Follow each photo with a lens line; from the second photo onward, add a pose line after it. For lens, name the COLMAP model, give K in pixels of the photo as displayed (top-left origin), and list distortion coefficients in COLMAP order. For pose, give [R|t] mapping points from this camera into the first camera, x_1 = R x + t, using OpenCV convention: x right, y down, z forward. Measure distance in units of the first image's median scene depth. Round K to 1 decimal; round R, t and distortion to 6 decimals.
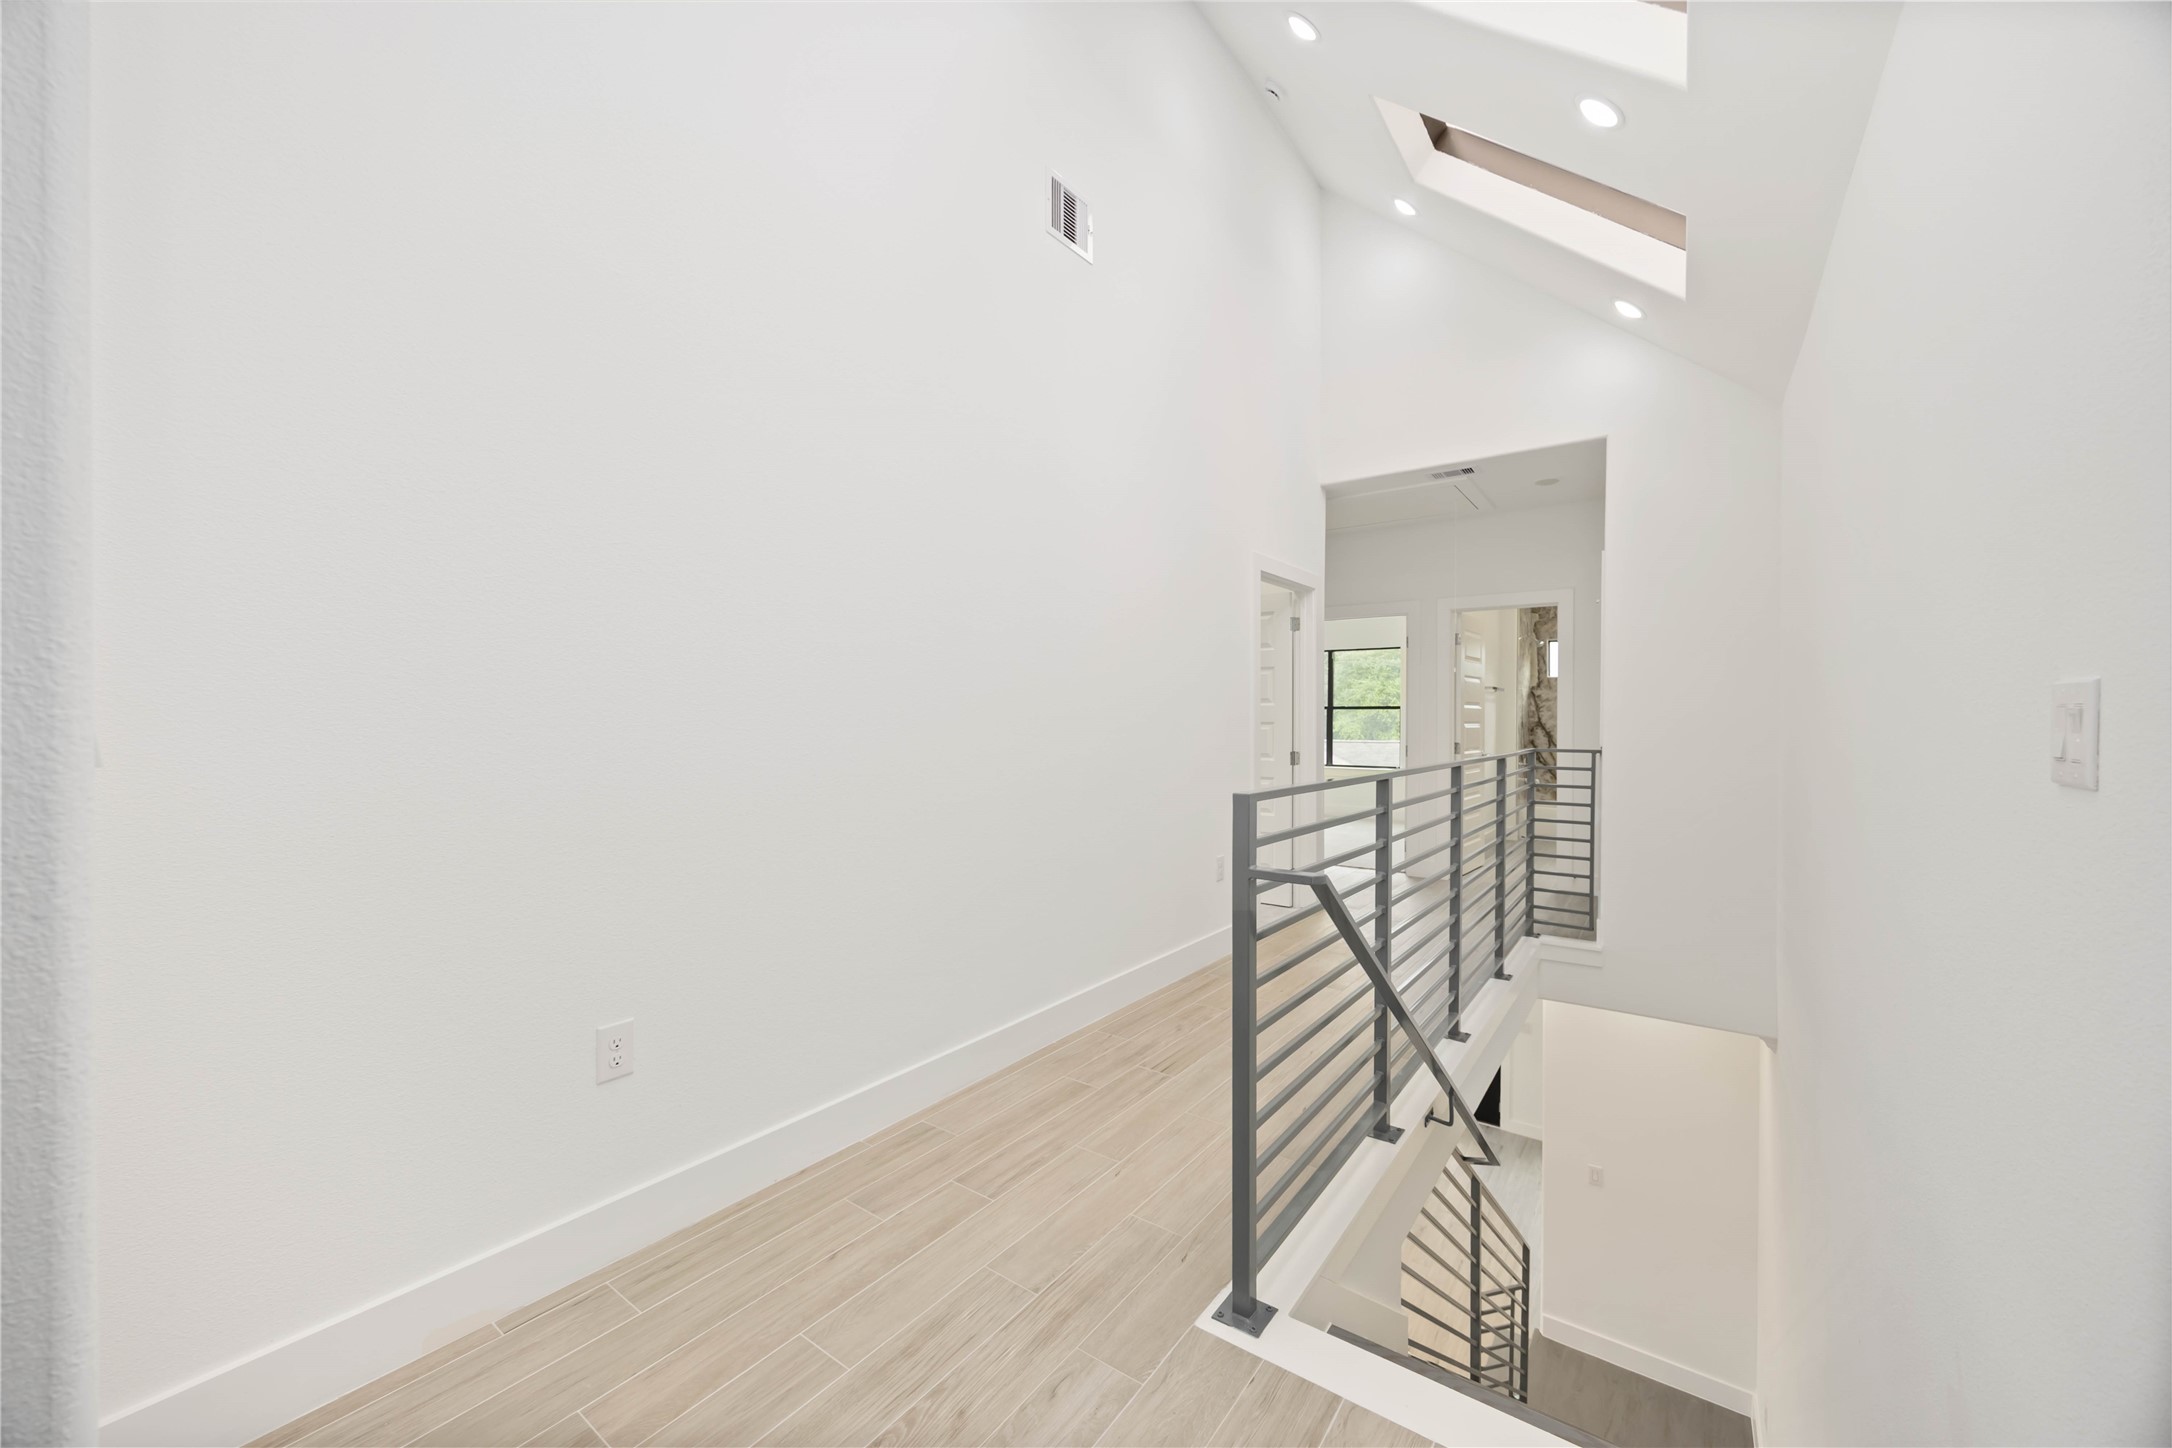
lens RADIAL K [[831.3, 0, 1084.1], [0, 831.3, 722.4], [0, 0, 1]] dist [0.002024, 0.000598]
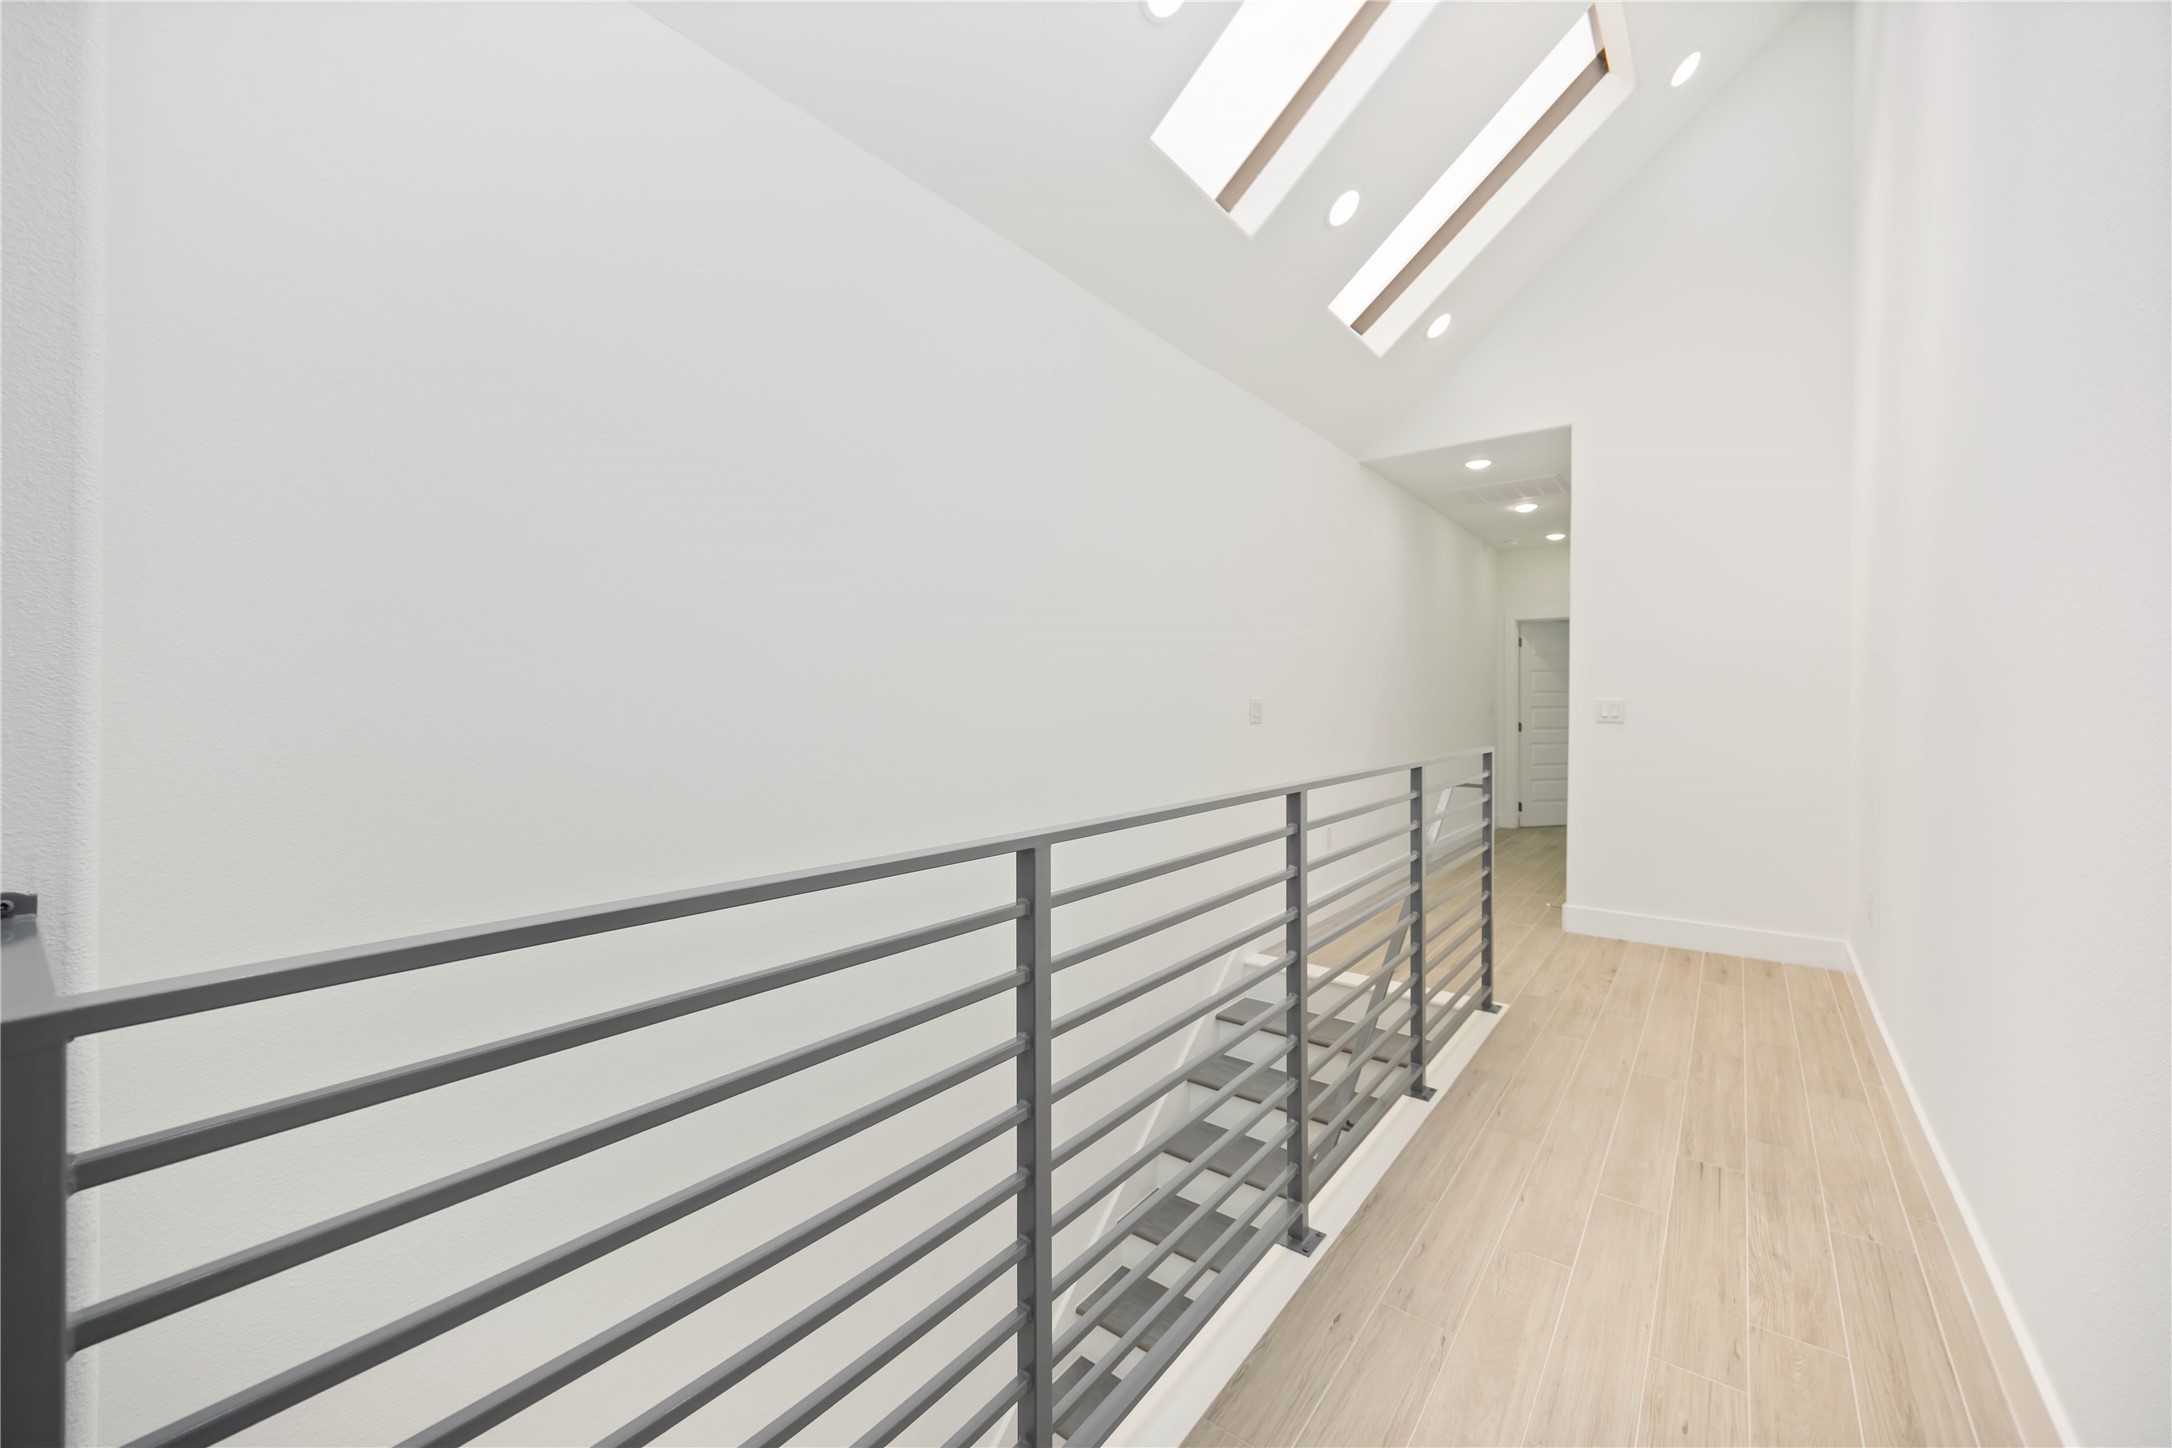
lens RADIAL K [[831.3, 0, 1087.9], [0, 831.3, 712.9], [0, 0, 1]] dist [0.002024, 0.000598]
pose [[-0.999313, -0.011930, 0.035086, 0.798154], [-0.011467, 0.999845, 0.013377, -0.009280], [-0.035240, 0.012965, -0.999295, 2.214451]]
